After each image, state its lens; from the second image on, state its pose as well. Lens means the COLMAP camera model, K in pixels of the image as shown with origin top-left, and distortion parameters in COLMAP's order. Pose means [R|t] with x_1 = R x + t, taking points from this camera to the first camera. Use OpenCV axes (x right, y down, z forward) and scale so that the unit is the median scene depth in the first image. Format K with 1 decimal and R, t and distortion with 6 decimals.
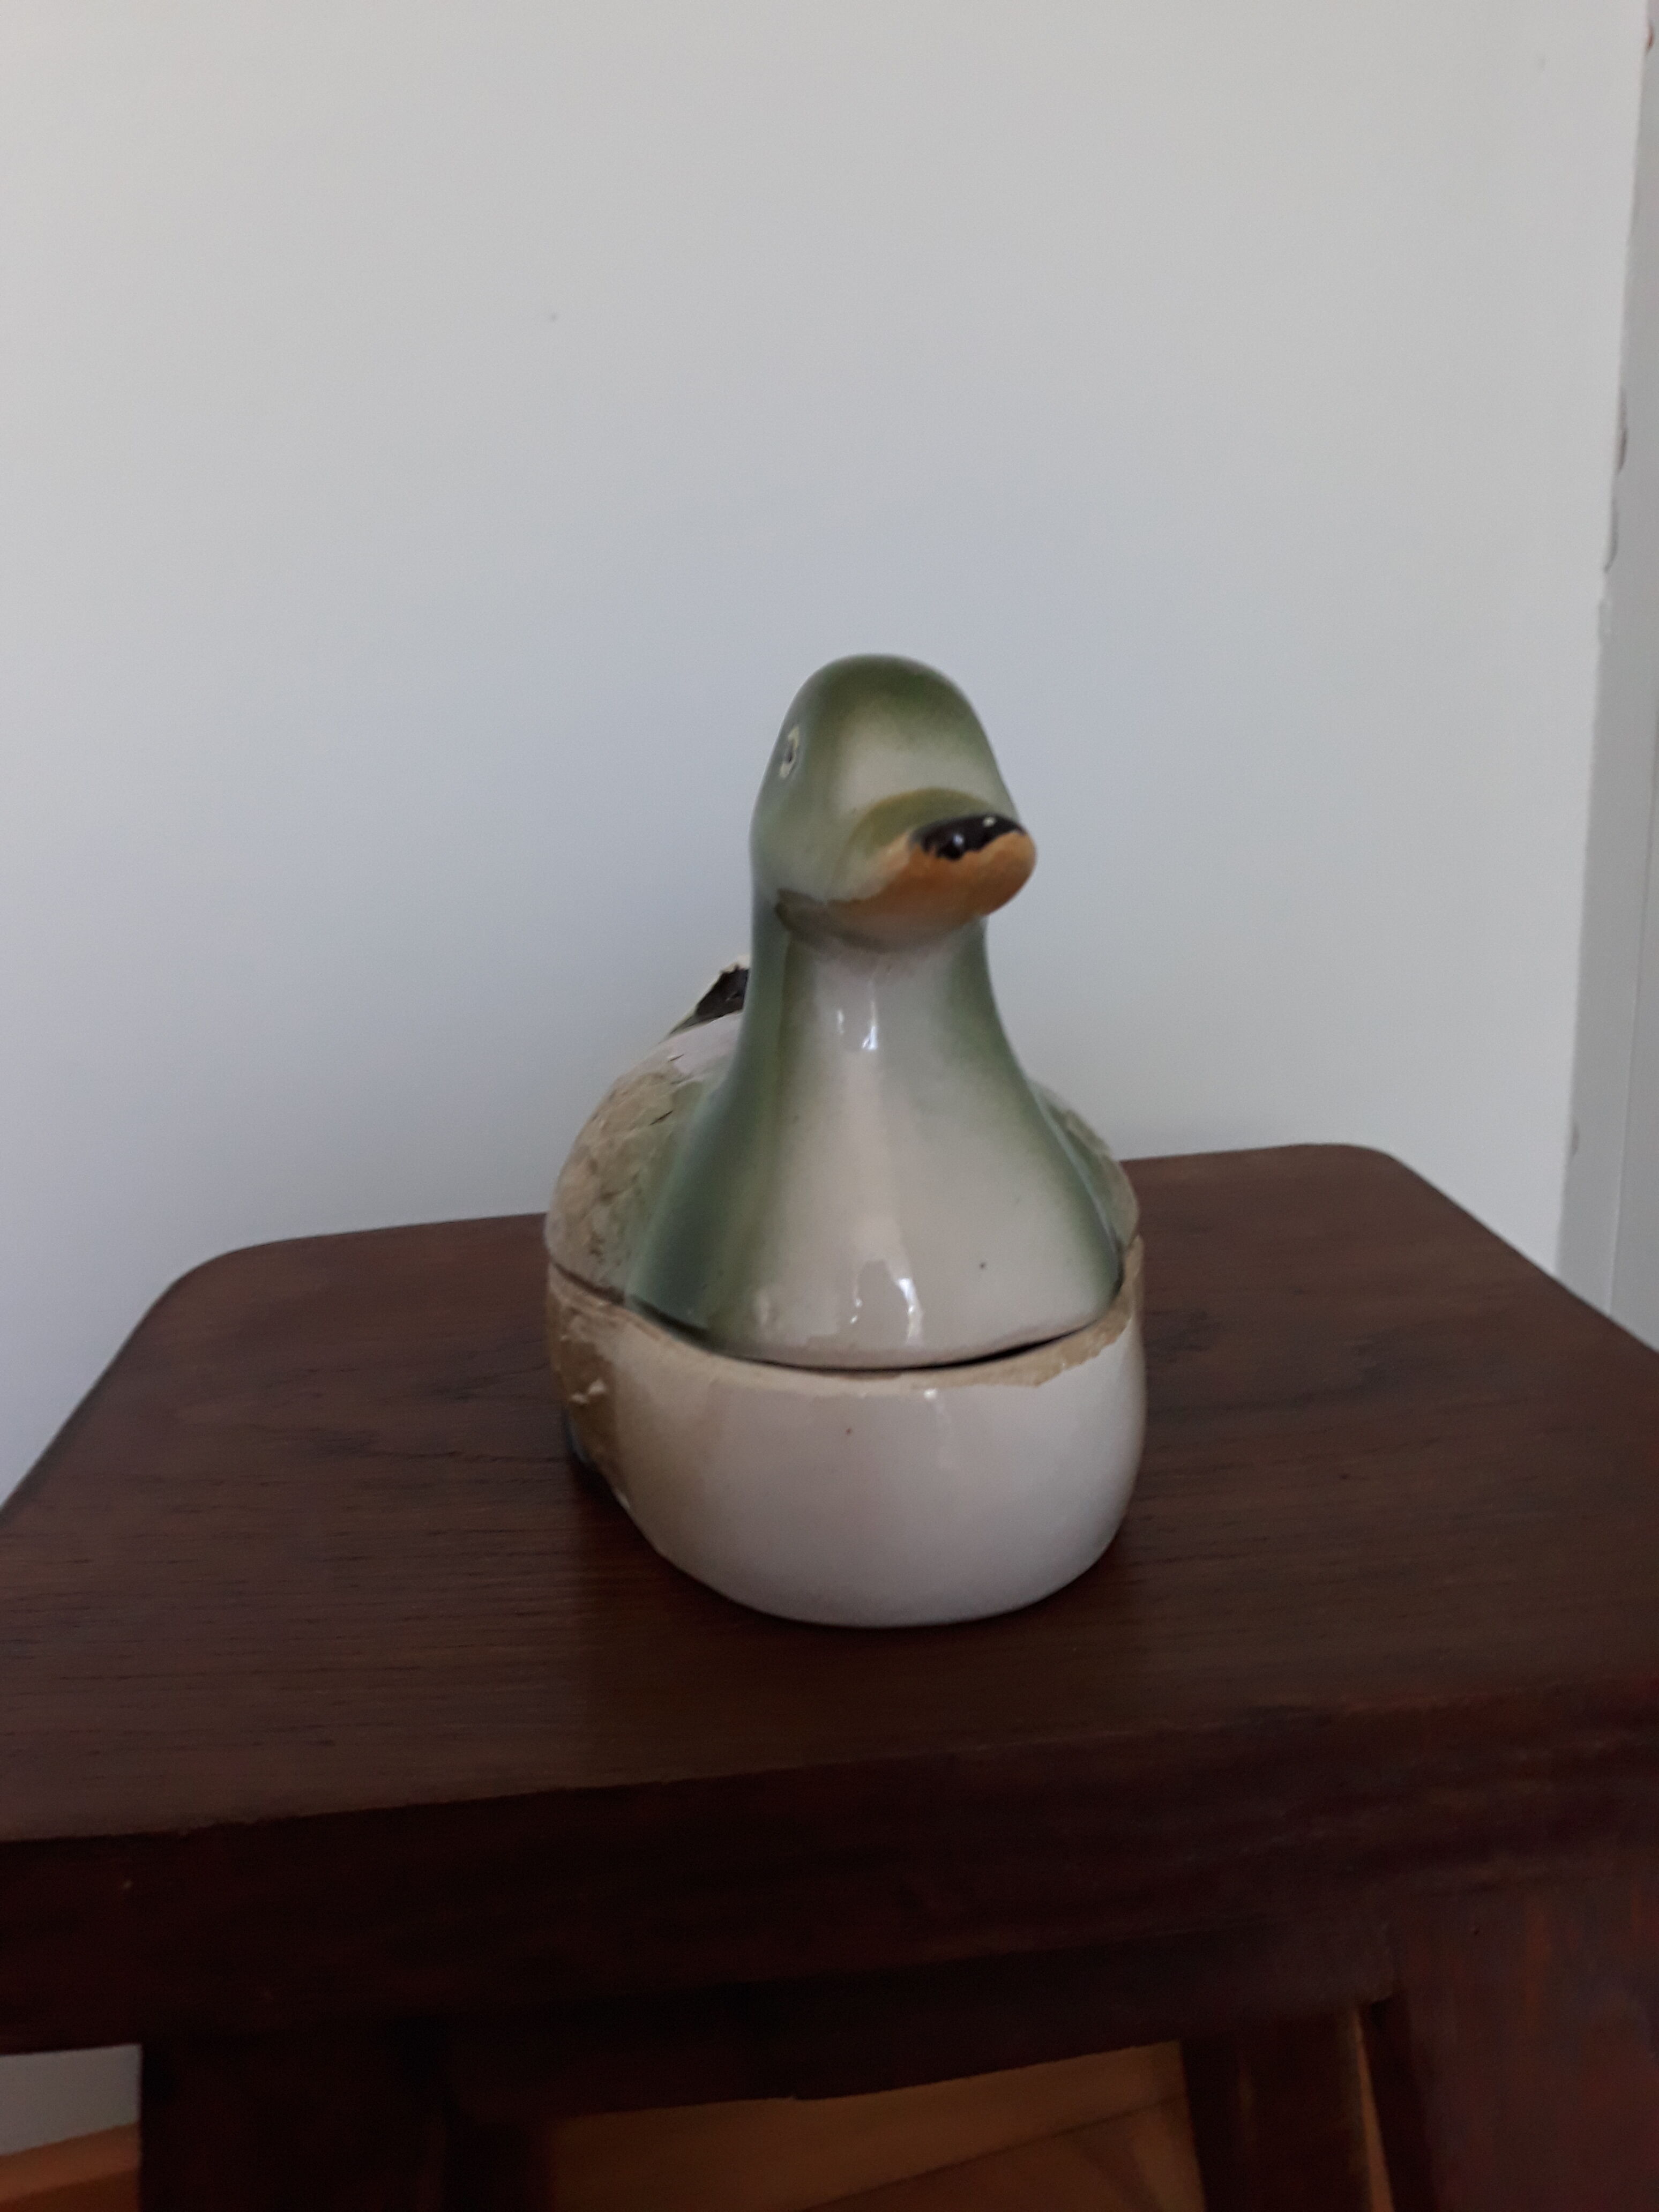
lens RADIAL K [[1749.4, 0, 875.5], [0, 1749.4, 1117.1], [0, 0, 1]] dist [-0.011079, 0.004079]
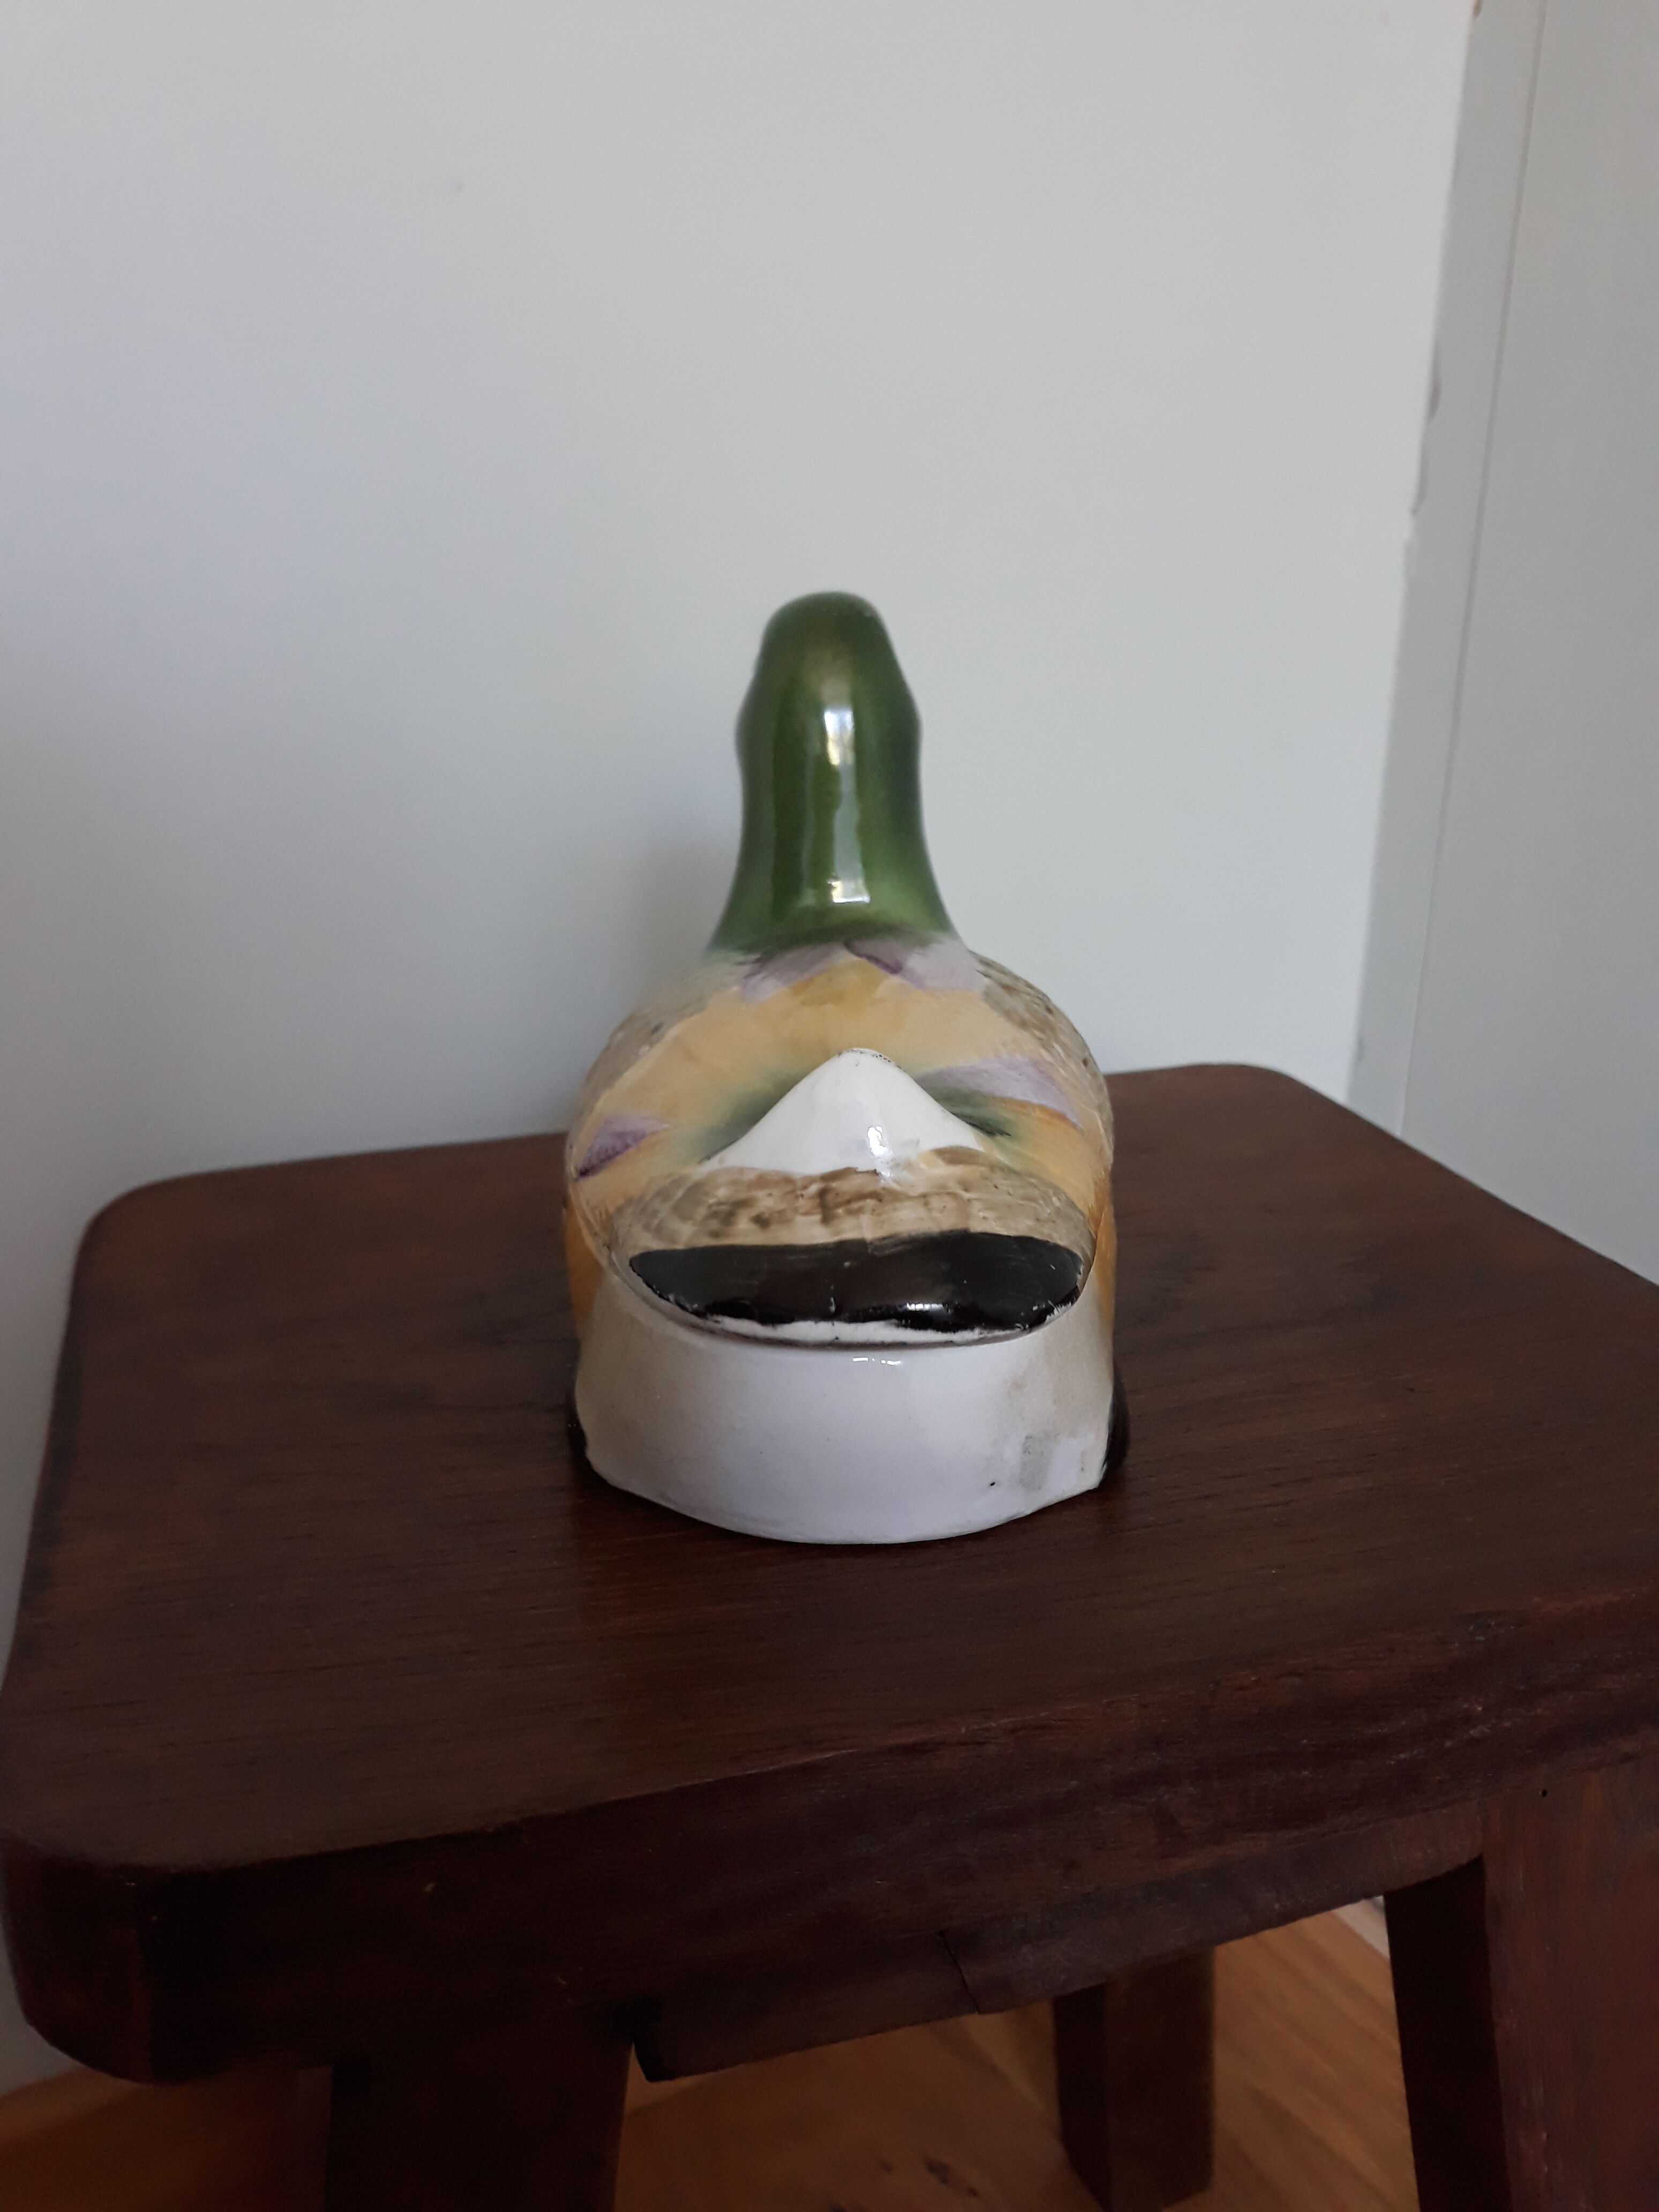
lens RADIAL K [[1751.4, 0, 861.9], [0, 1751.4, 1106.4], [0, 0, 1]] dist [-0.009495, -0.003461]
pose [[0.977449, -0.011631, 0.210853, -0.241804], [-0.000663, 0.998308, 0.058141, -0.026469], [-0.211173, -0.056970, 0.975787, 0.024034]]
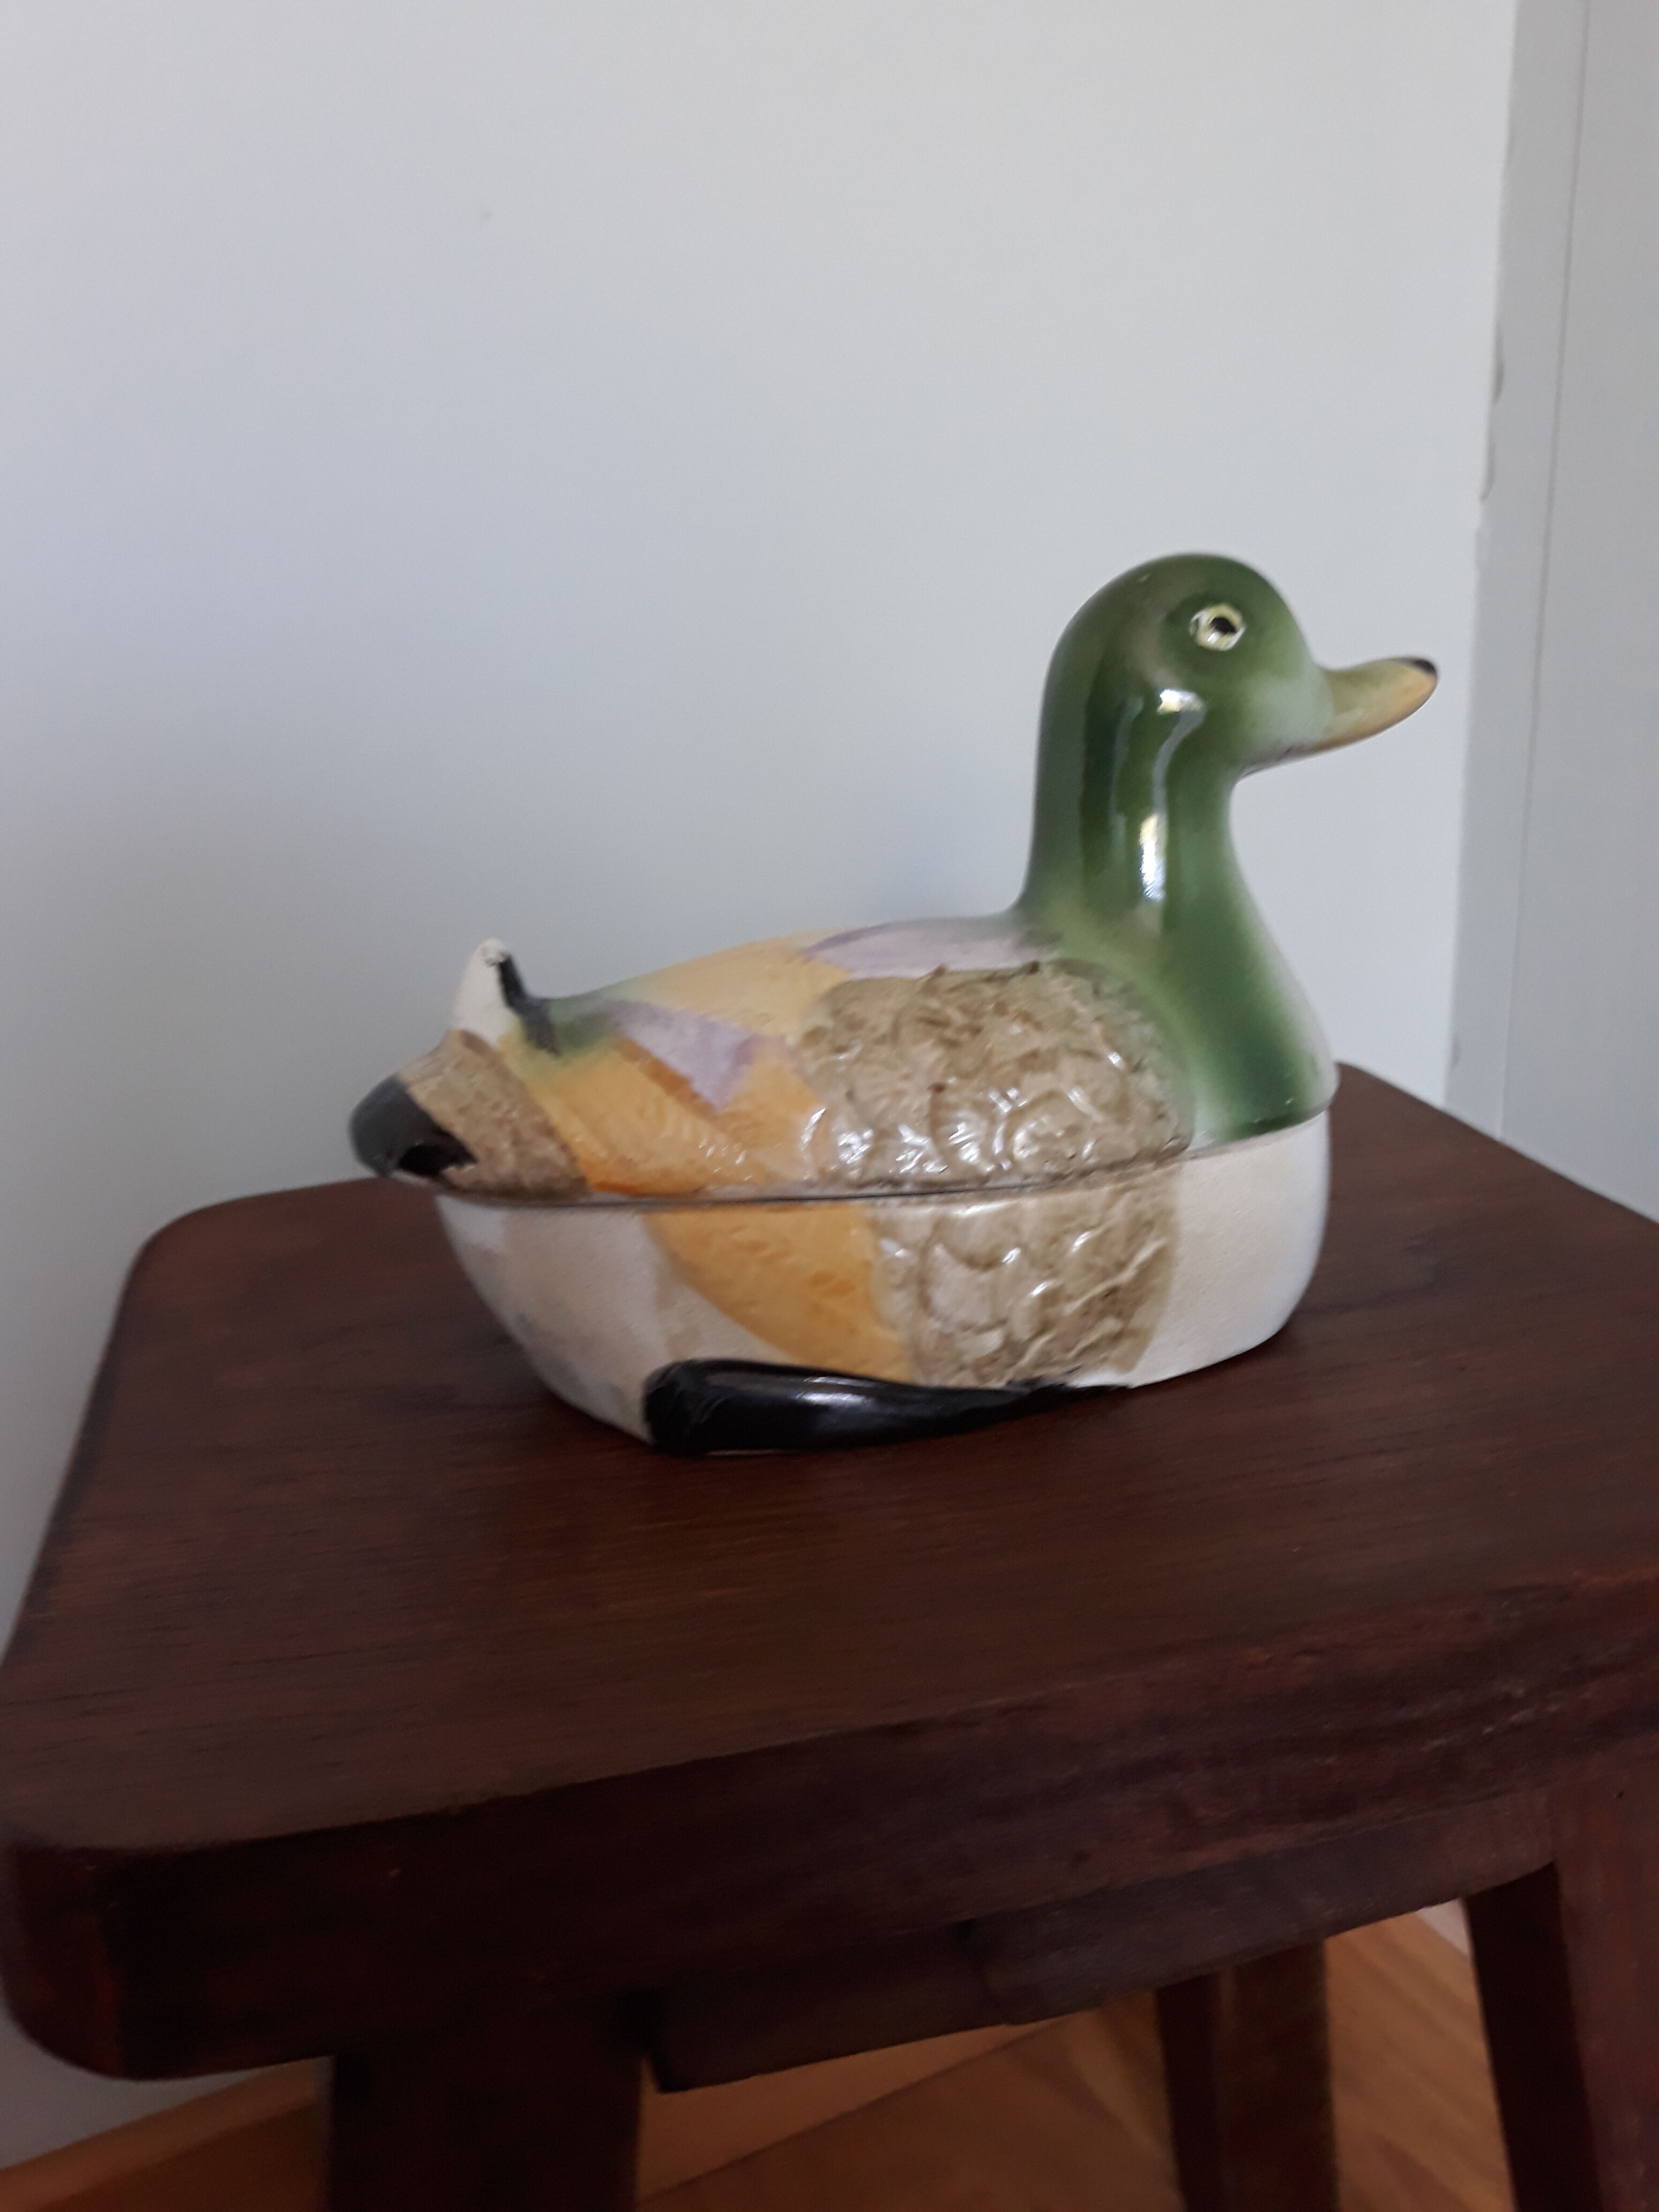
lens RADIAL K [[1753.9, 0, 869.5], [0, 1753.9, 1093.4], [0, 0, 1]] dist [-0.008861, -0.009329]
pose [[0.989238, -0.037567, 0.141413, -0.180530], [0.034901, 0.999164, 0.021290, 0.008837], [-0.142094, -0.016125, 0.989722, 0.029781]]
